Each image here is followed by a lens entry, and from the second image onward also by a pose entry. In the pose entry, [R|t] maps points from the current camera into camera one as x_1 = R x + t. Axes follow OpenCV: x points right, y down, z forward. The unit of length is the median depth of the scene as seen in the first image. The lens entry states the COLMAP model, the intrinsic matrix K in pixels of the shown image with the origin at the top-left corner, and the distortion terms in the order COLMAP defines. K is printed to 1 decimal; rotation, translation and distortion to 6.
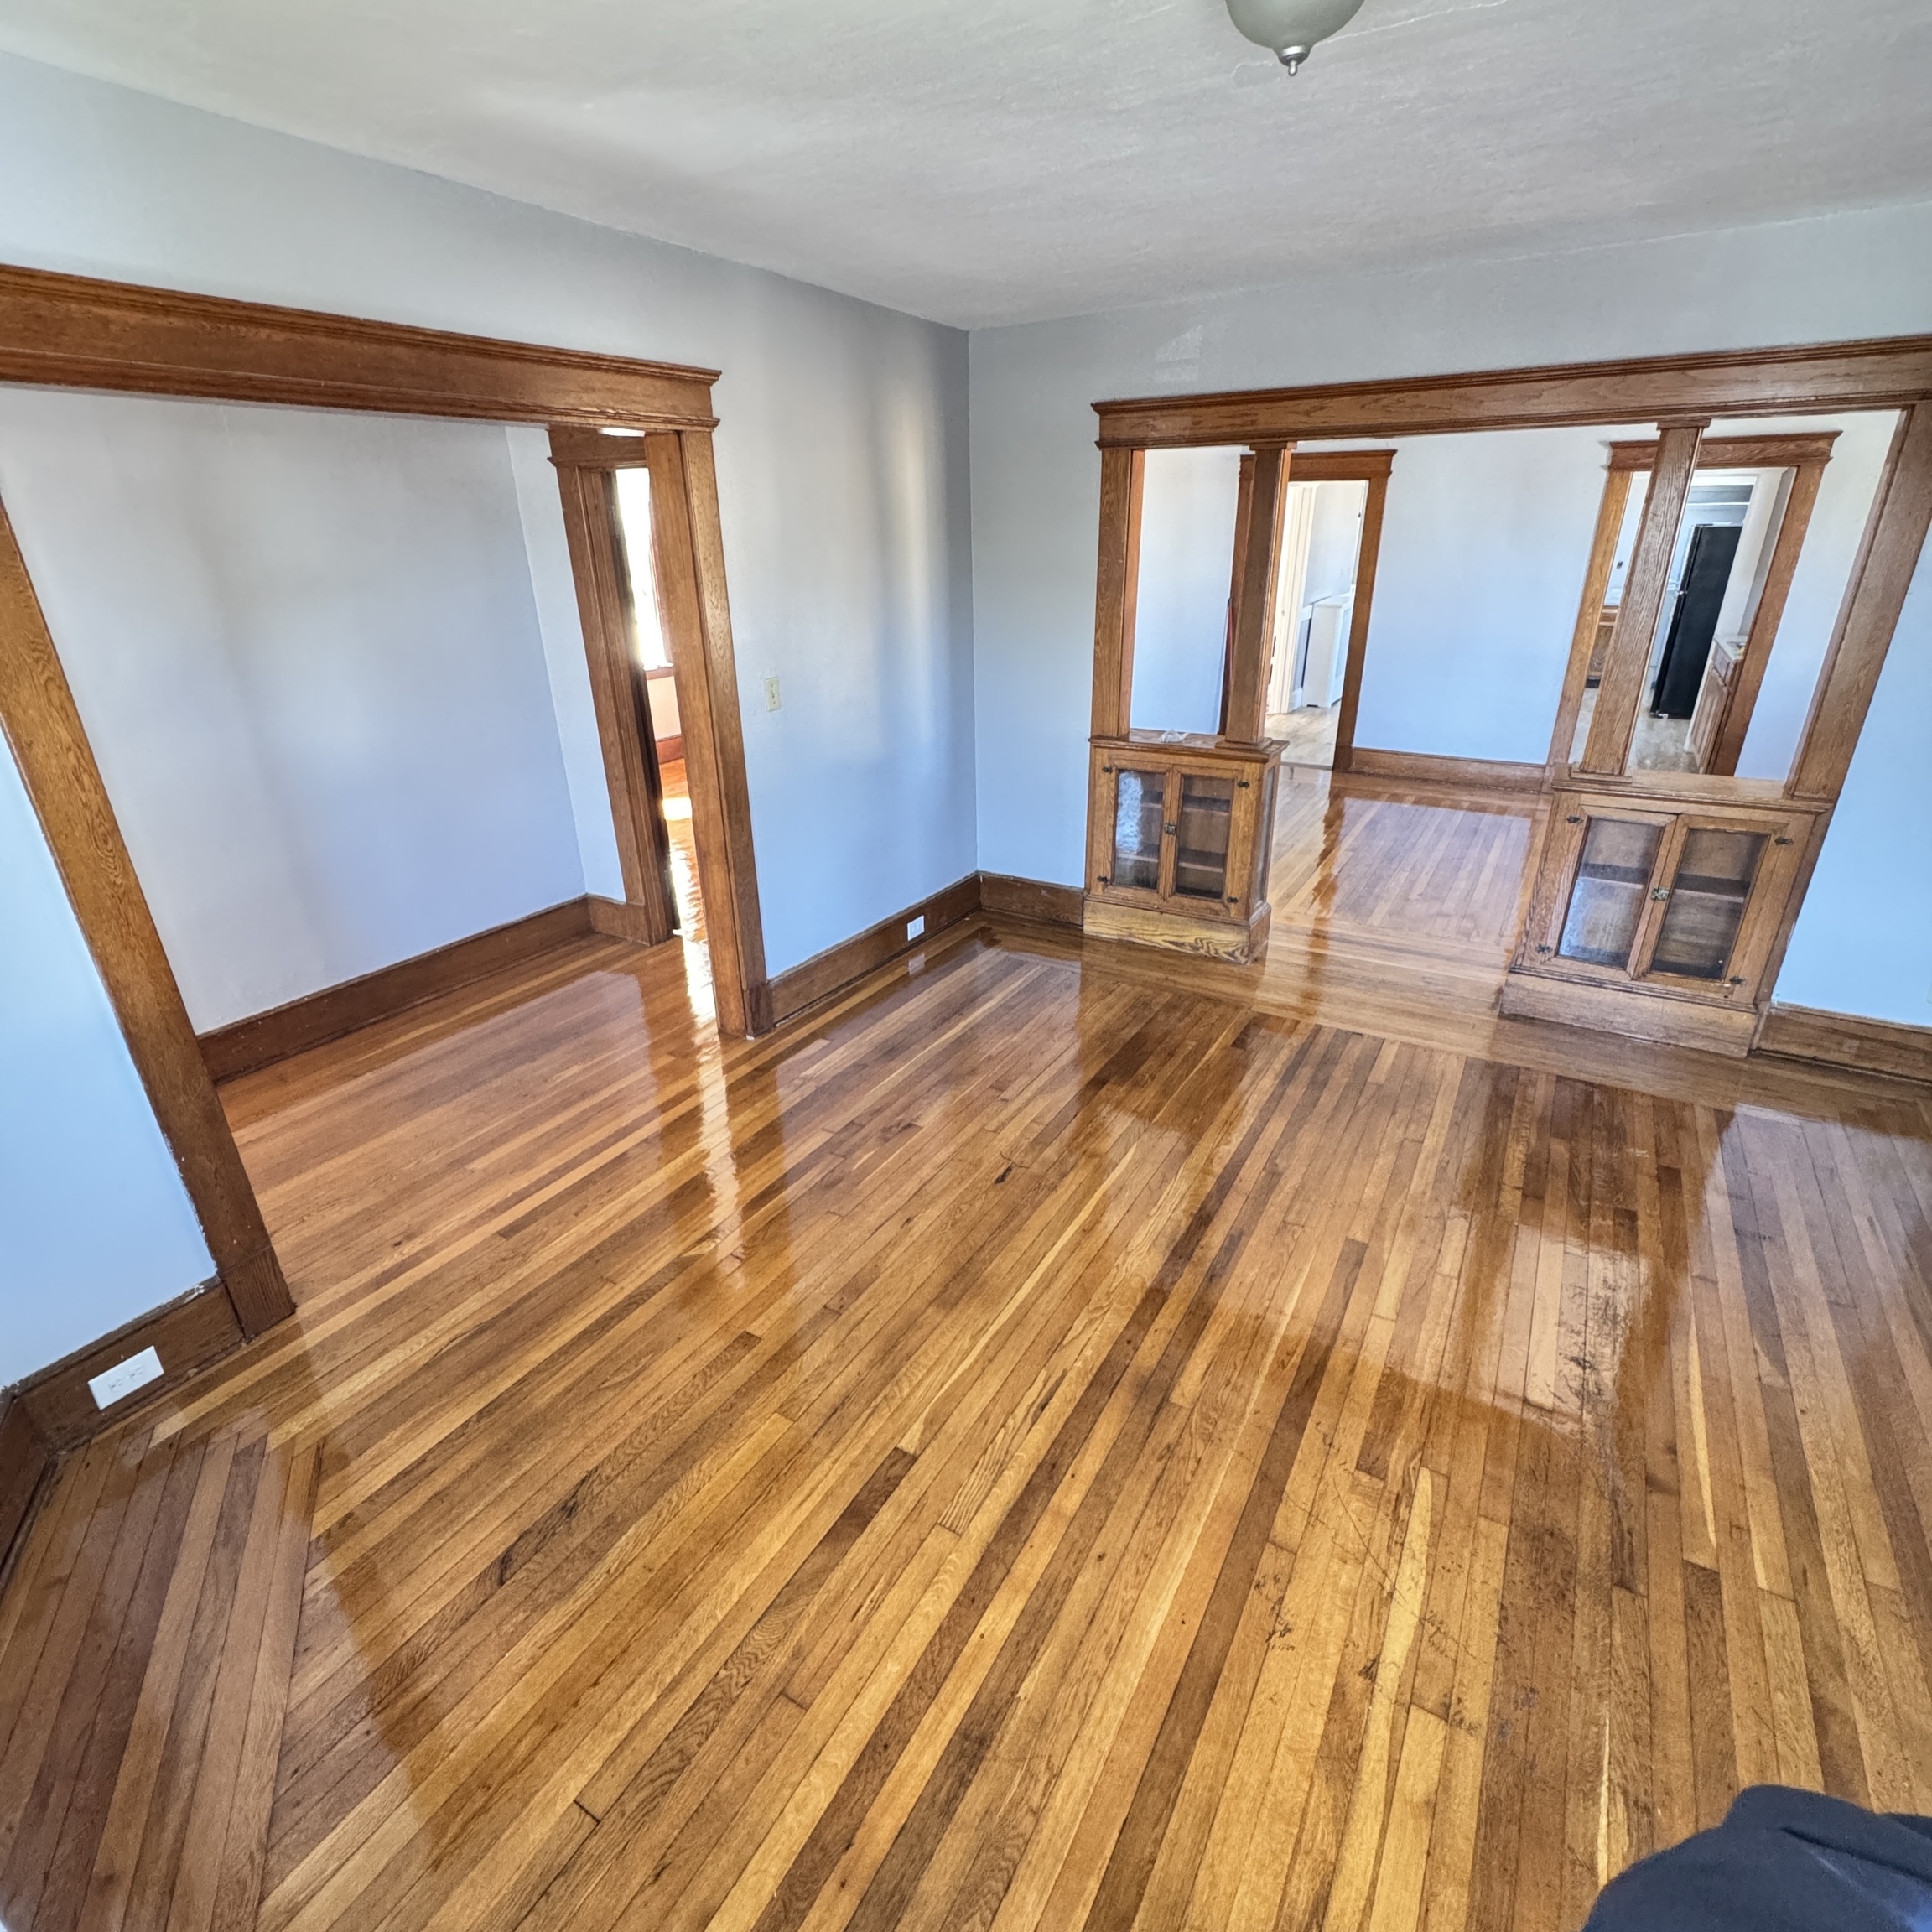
lens RADIAL K [[1036.0, 0, 957.3], [0, 1036.0, 947.1], [0, 0, 1]] dist [-0.006411, 0.000706]
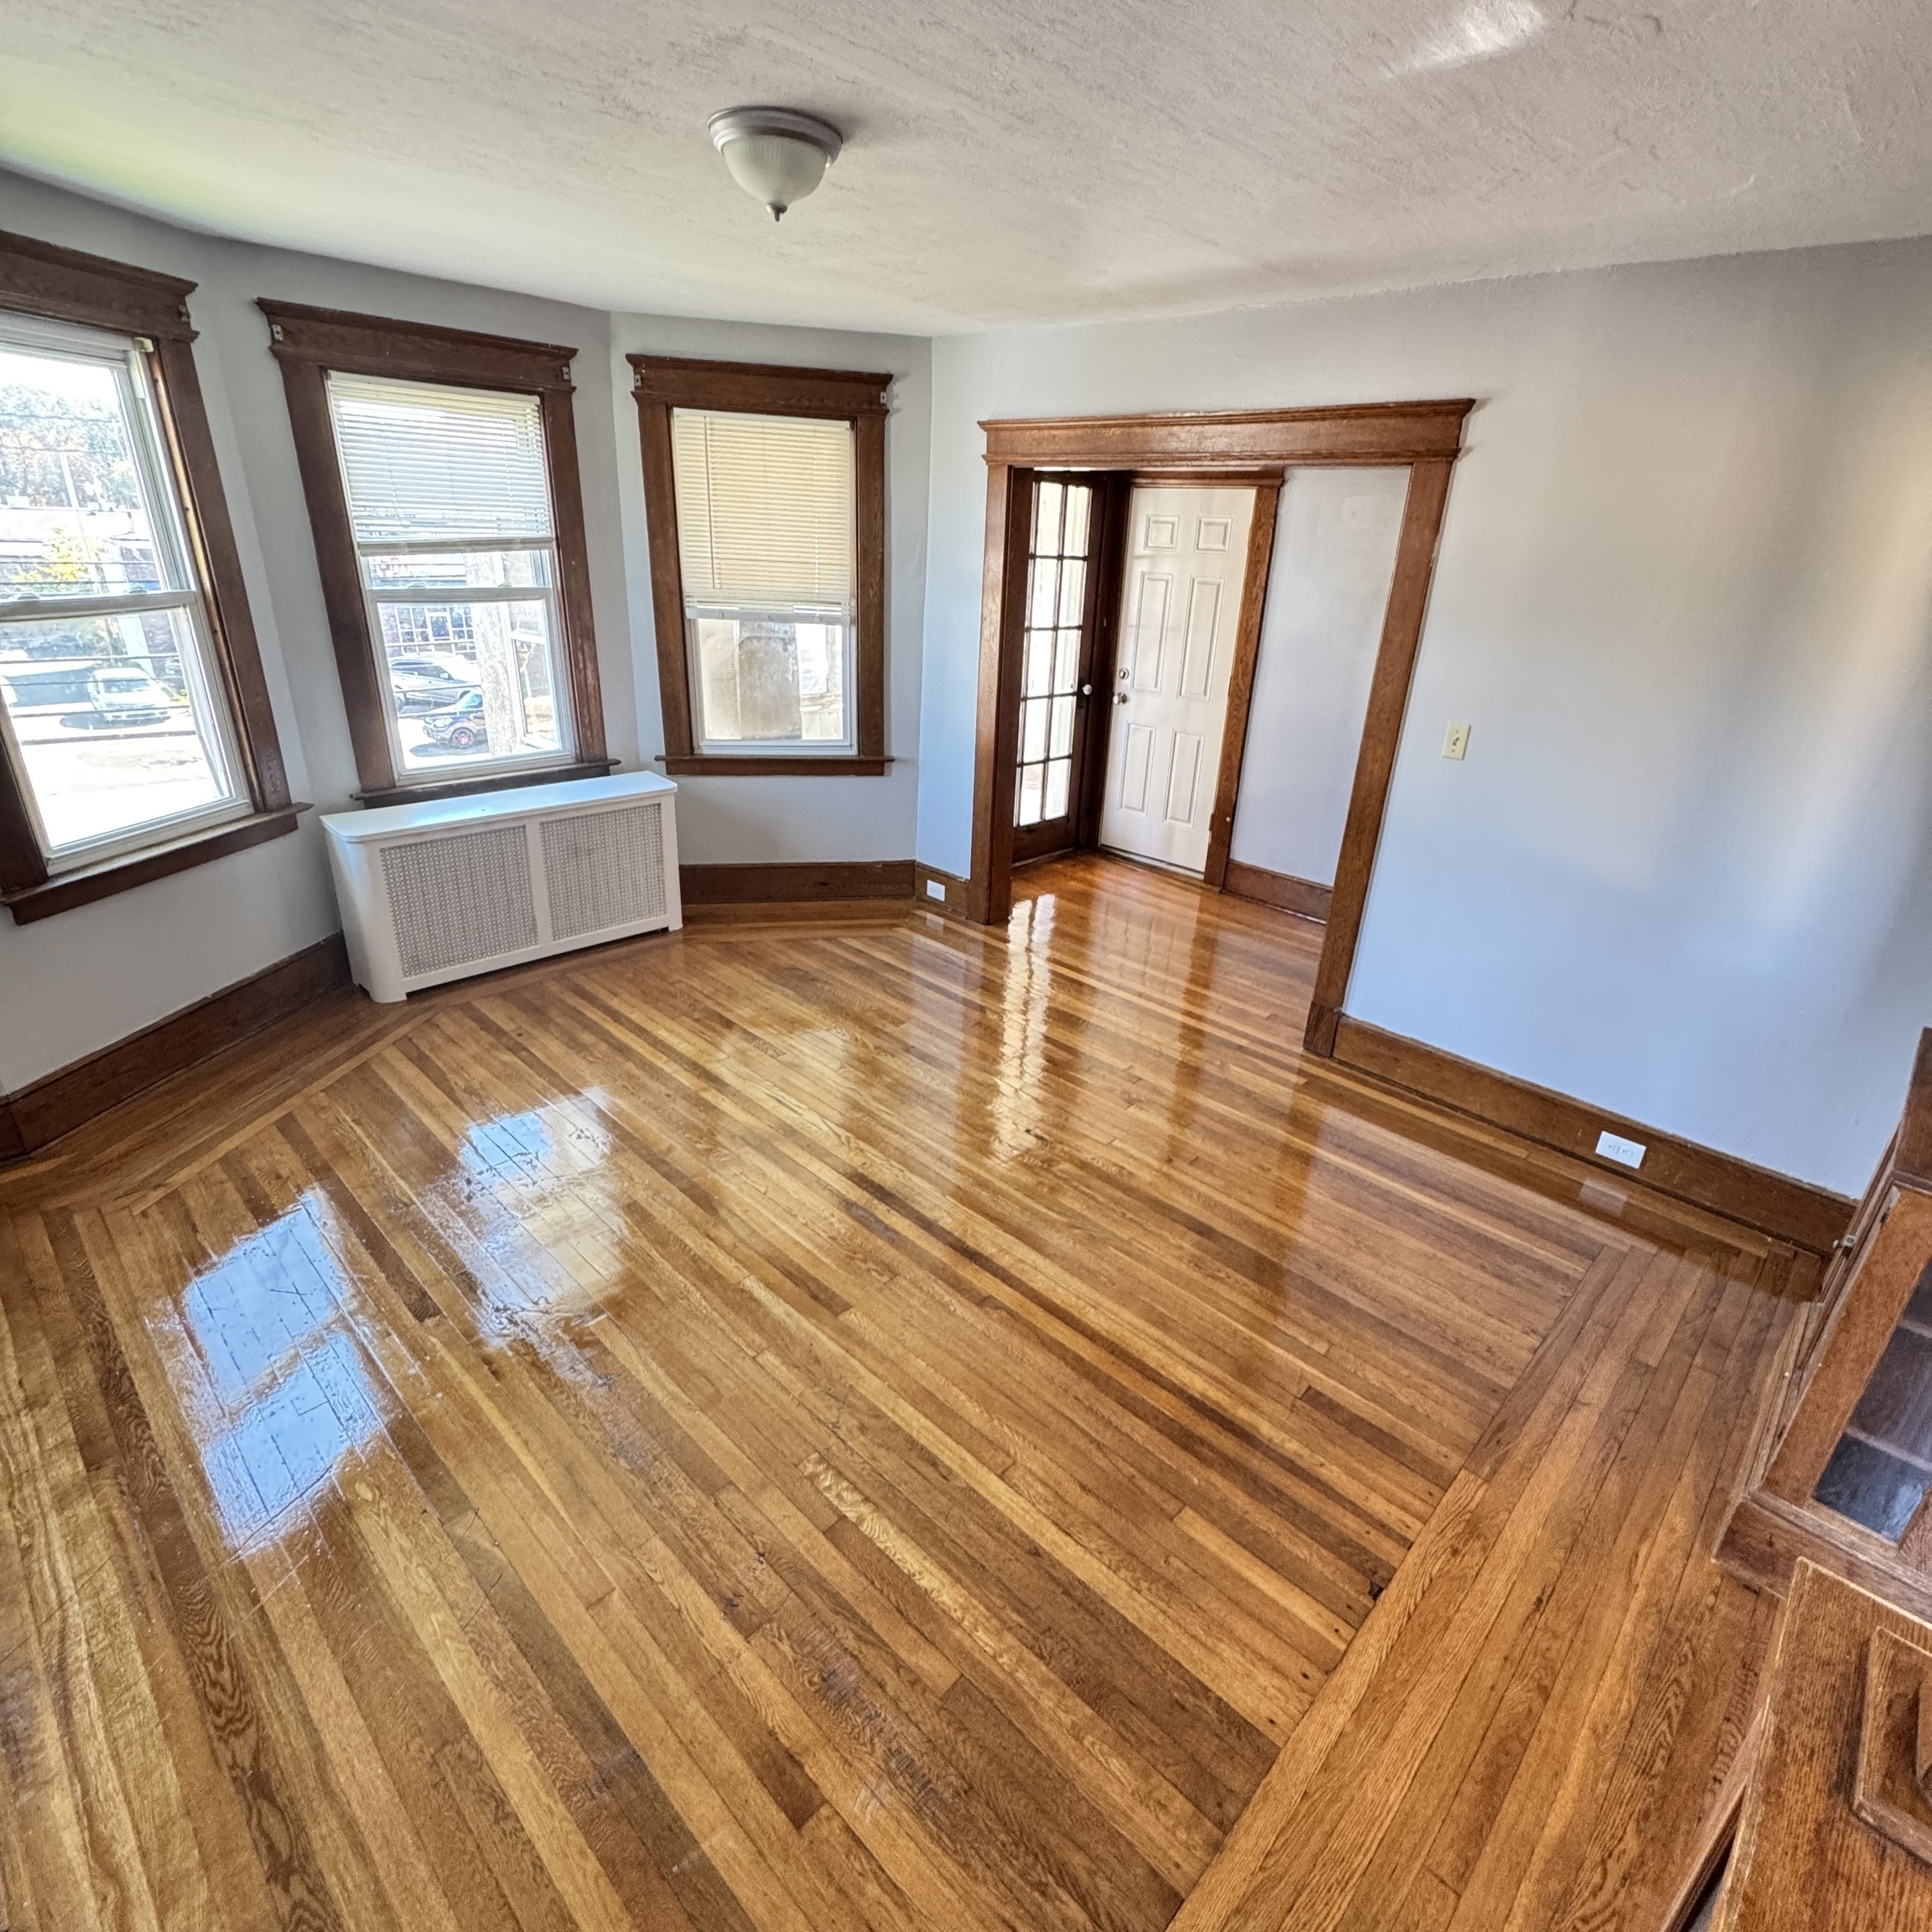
lens RADIAL K [[1036.0, 0, 956.9], [0, 1036.0, 971.9], [0, 0, 1]] dist [-0.006411, 0.000706]
pose [[-0.242892, 0.387163, -0.889443, 0.830750], [-0.405840, 0.792243, 0.455681, -0.323620], [0.881077, 0.471653, -0.035303, 0.763823]]
